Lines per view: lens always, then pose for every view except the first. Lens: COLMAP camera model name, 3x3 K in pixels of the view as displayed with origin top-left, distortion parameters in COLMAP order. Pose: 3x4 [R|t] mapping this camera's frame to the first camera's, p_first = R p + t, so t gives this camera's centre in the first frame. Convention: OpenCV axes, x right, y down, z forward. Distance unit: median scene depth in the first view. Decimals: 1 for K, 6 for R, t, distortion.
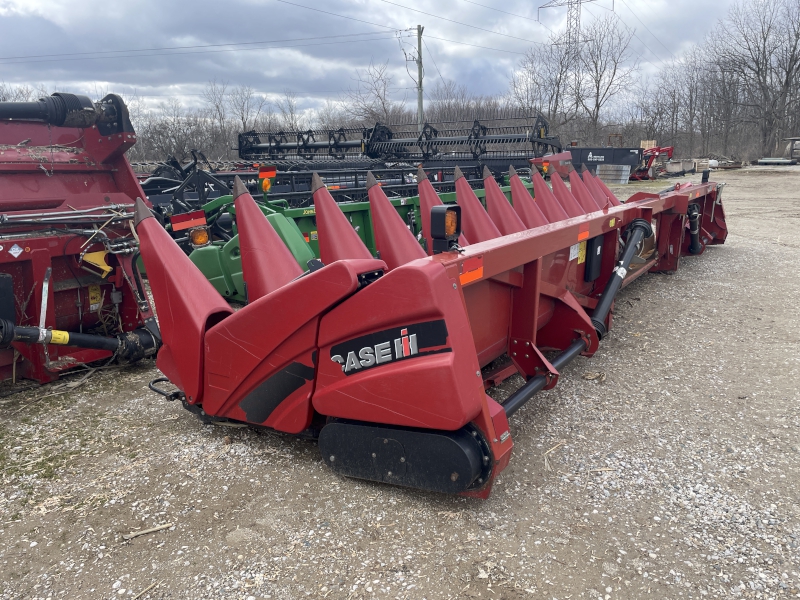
lens RADIAL K [[606.3, 0, 400.9], [0, 606.3, 318.7], [0, 0, 1]] dist [0.079836, -0.113282]
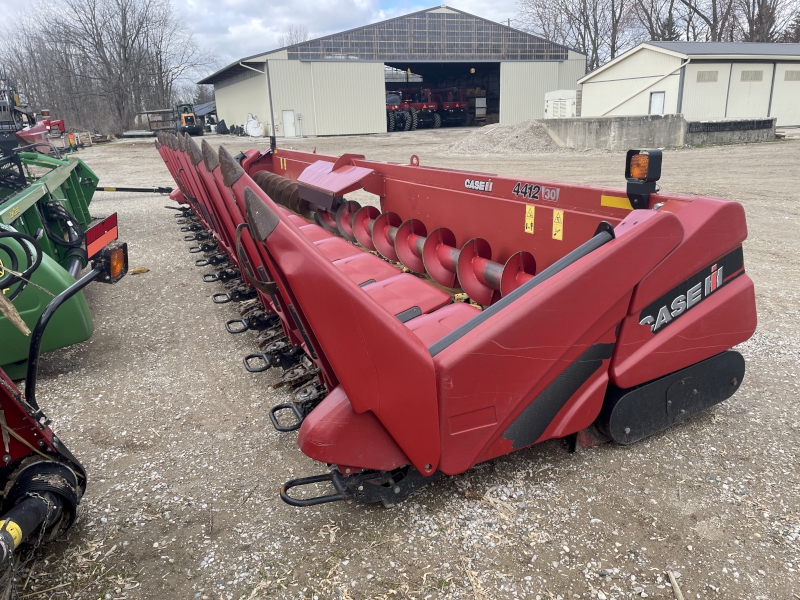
lens RADIAL K [[606.3, 0, 400.9], [0, 606.3, 318.7], [0, 0, 1]] dist [0.079836, -0.113282]
pose [[0.540728, -0.270385, 0.796558, -1.065736], [0.241486, 0.956971, 0.160907, -0.180313], [-0.805790, 0.105351, 0.582755, 0.761564]]
